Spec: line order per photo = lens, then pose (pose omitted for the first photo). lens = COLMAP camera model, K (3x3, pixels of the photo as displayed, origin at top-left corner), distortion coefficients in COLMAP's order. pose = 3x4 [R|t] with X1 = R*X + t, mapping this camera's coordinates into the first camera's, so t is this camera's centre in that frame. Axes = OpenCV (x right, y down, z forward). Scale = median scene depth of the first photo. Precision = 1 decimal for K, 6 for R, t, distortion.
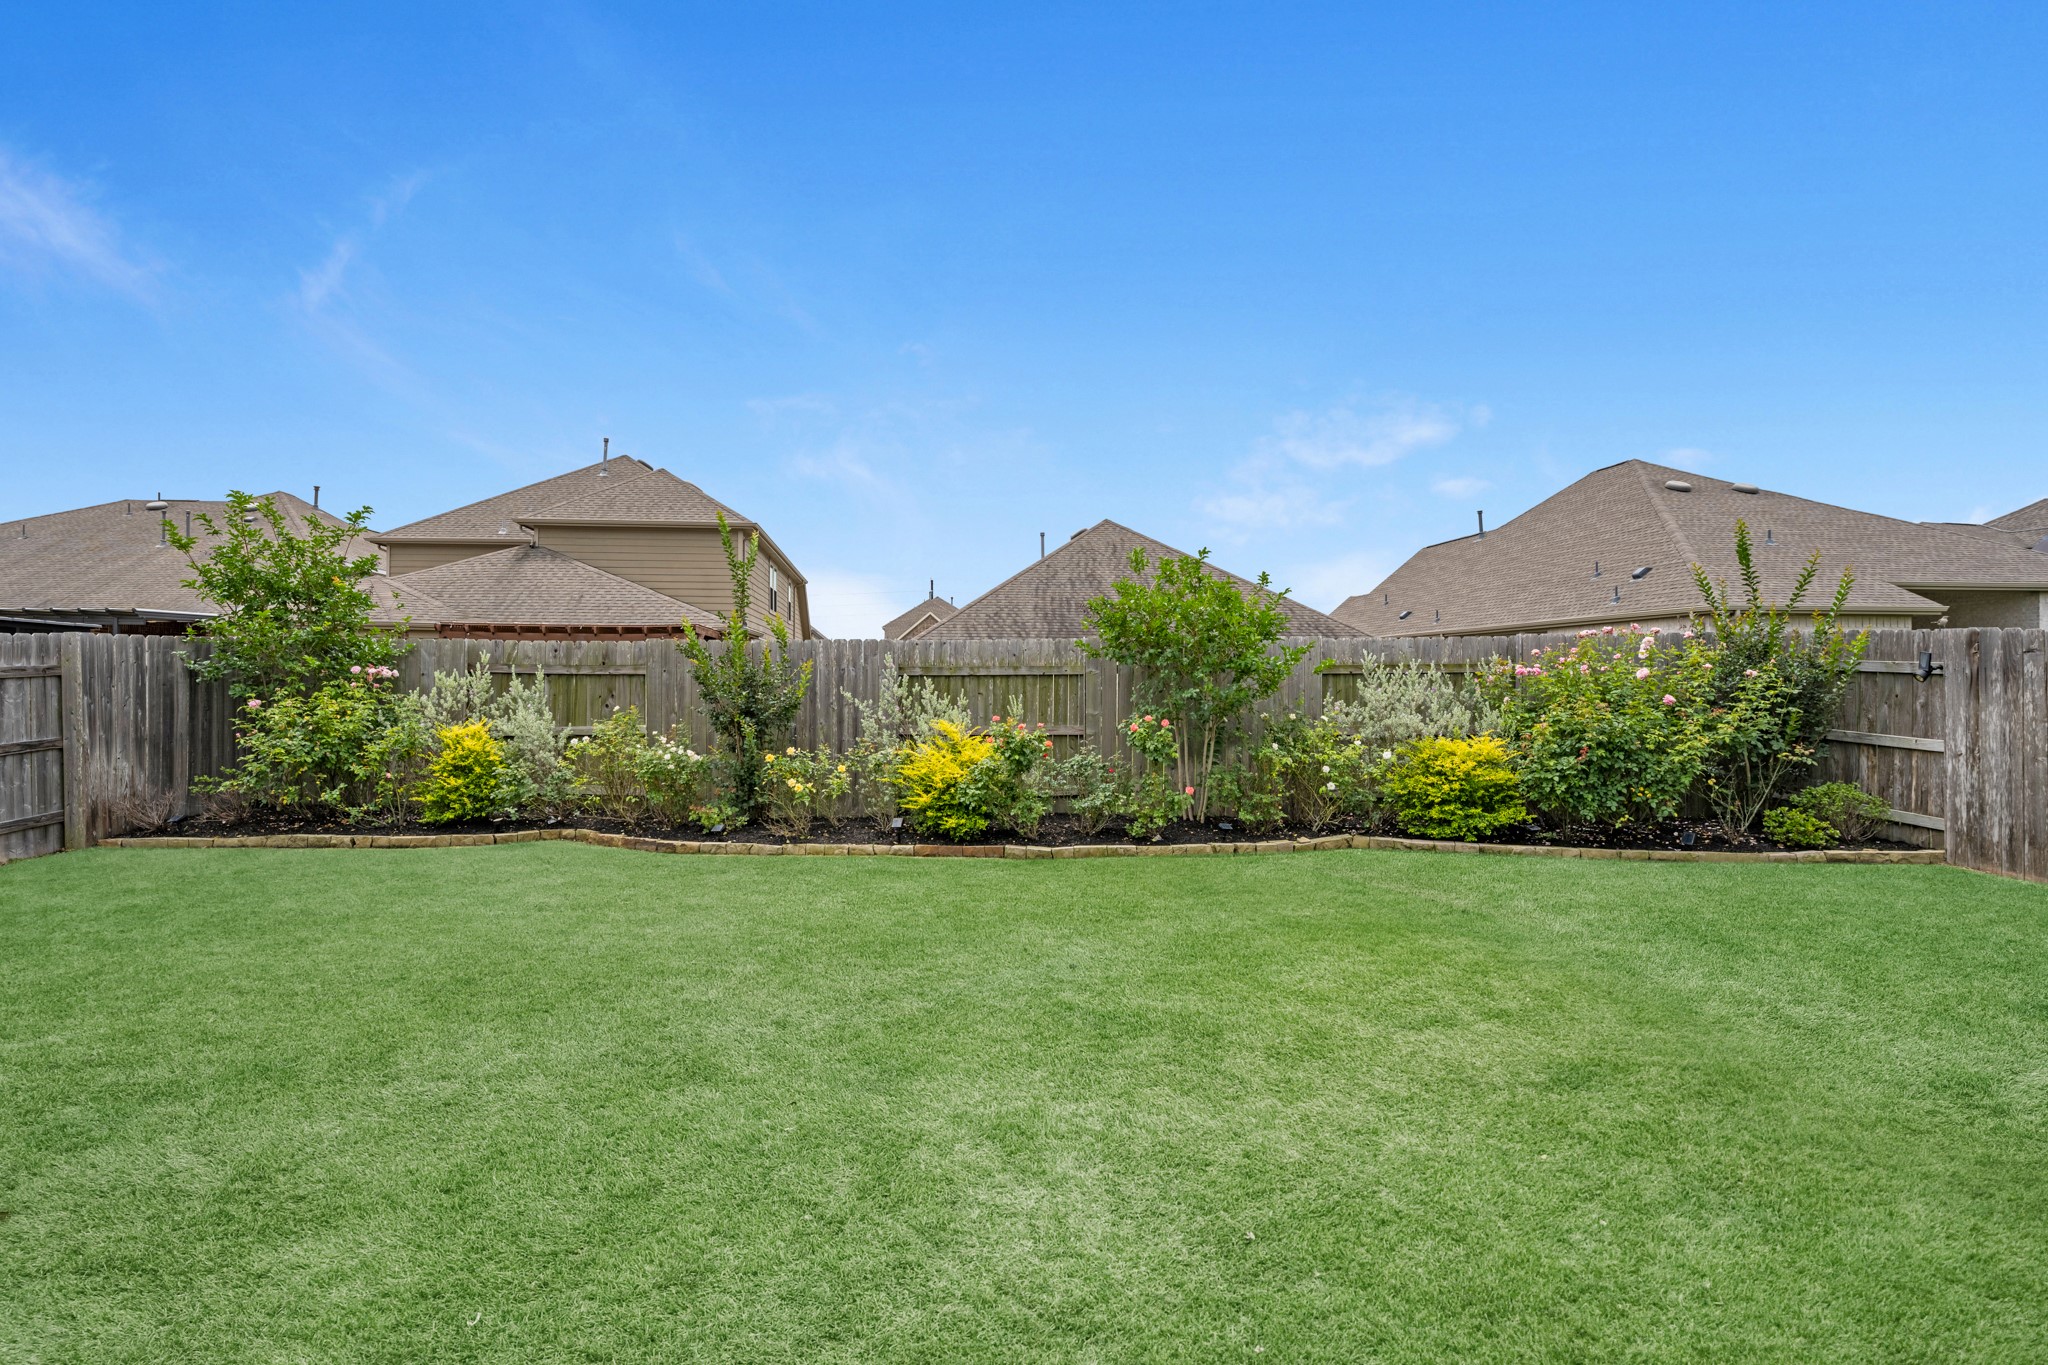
lens RADIAL K [[1114.9, 0, 1024.0], [0, 1114.9, 682.5], [0, 0, 1]] dist [-0.001092, -0.000137]
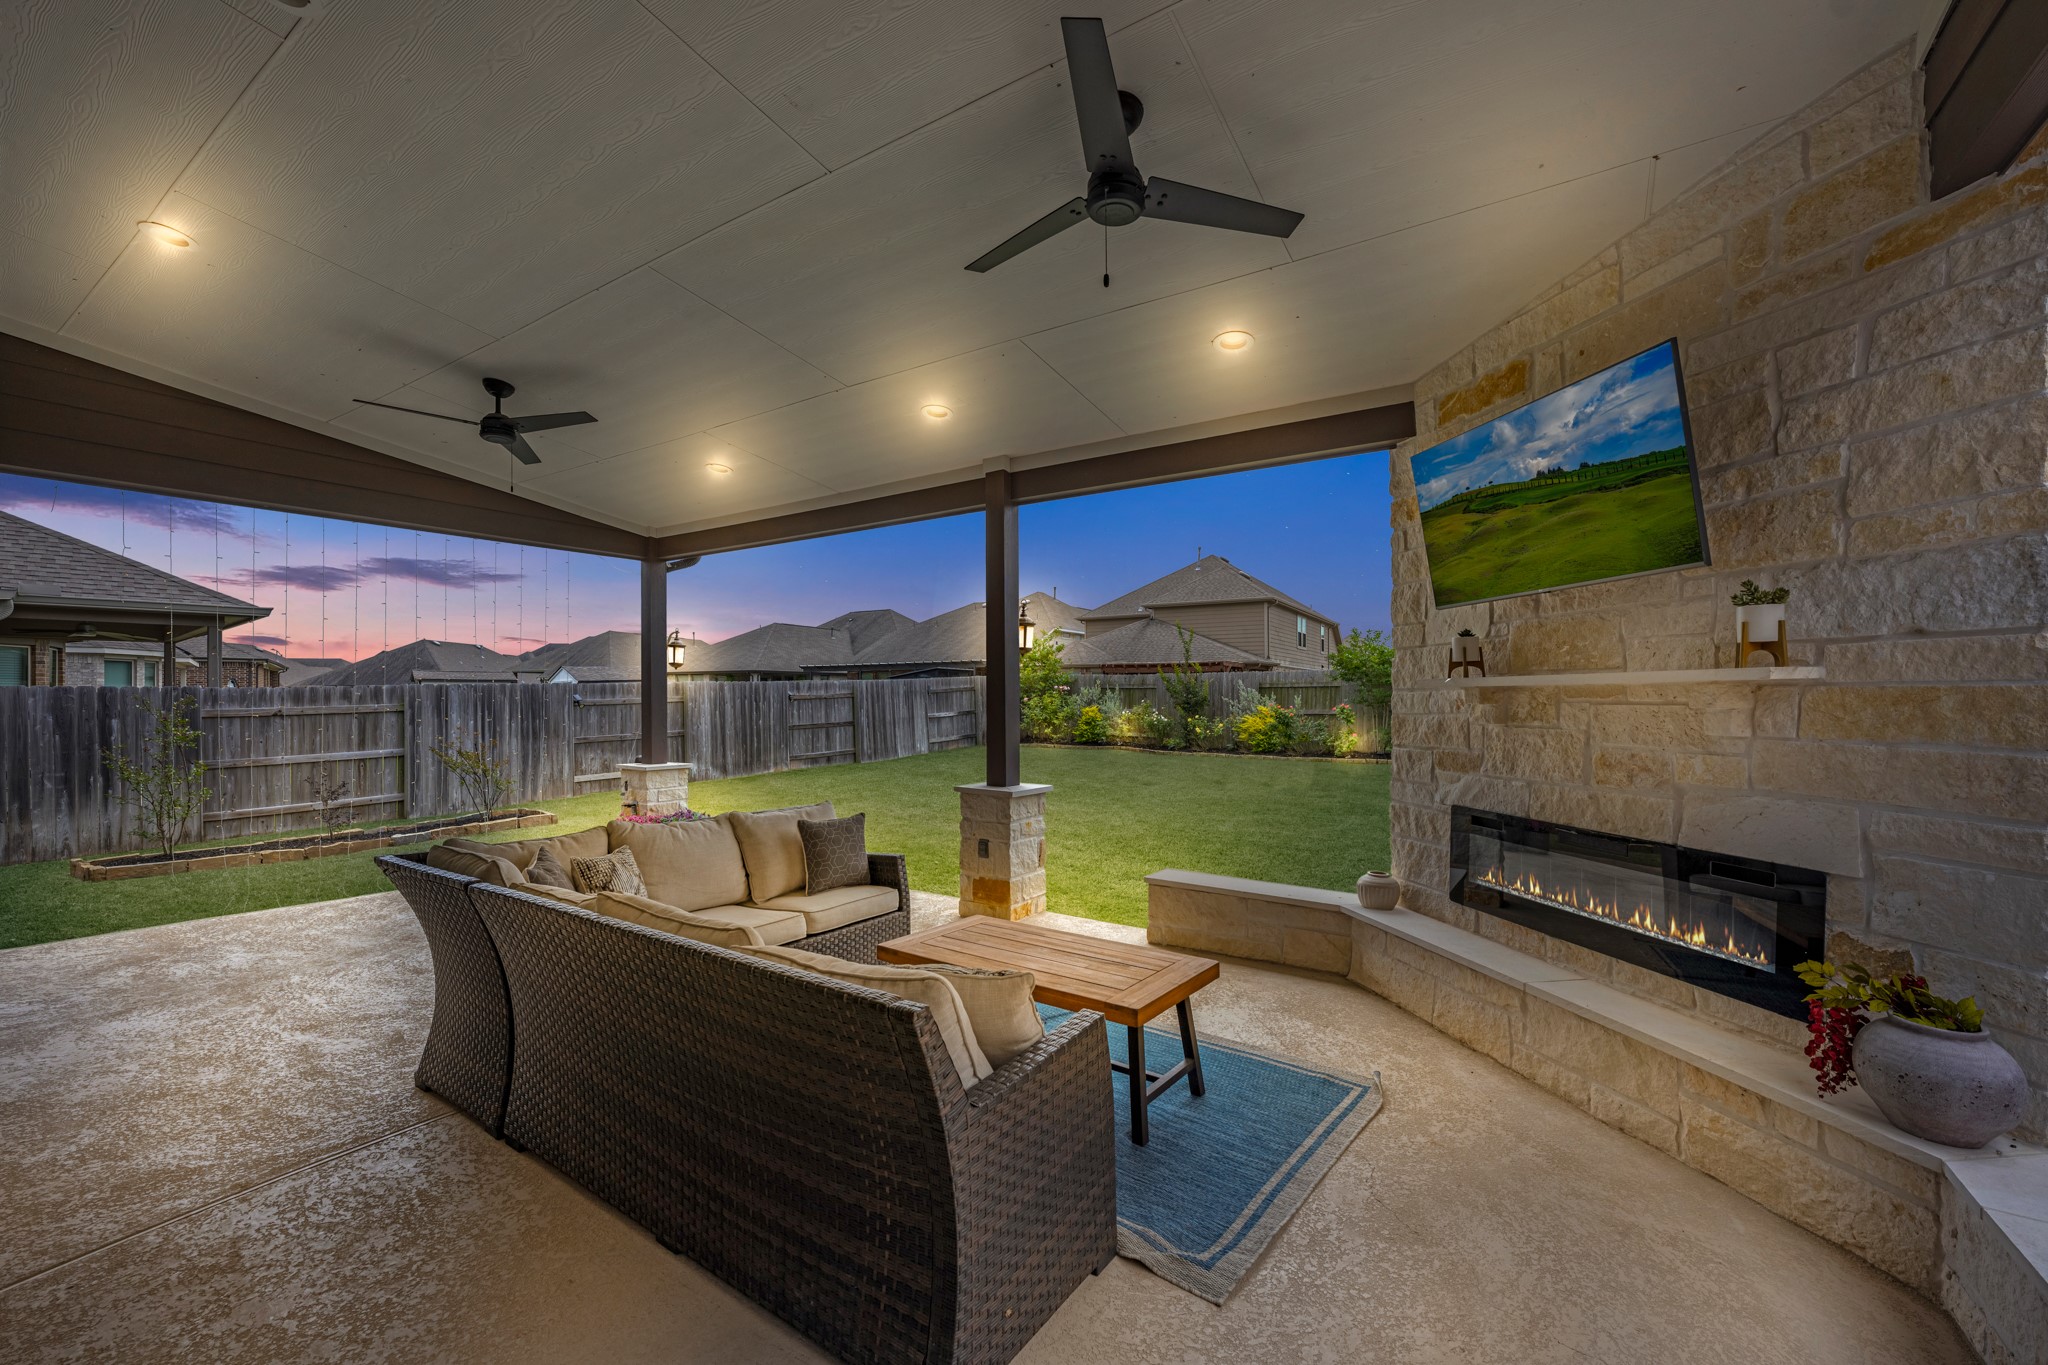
lens RADIAL K [[840.1, 0, 1024.0], [0, 840.1, 682.5], [0, 0, 1]] dist [0.010456, -0.000084]
pose [[0.817471, -0.013664, -0.575808, 0.538322], [0.006825, 0.999878, -0.014037, 0.005943], [0.575930, 0.007545, 0.817464, -0.754953]]
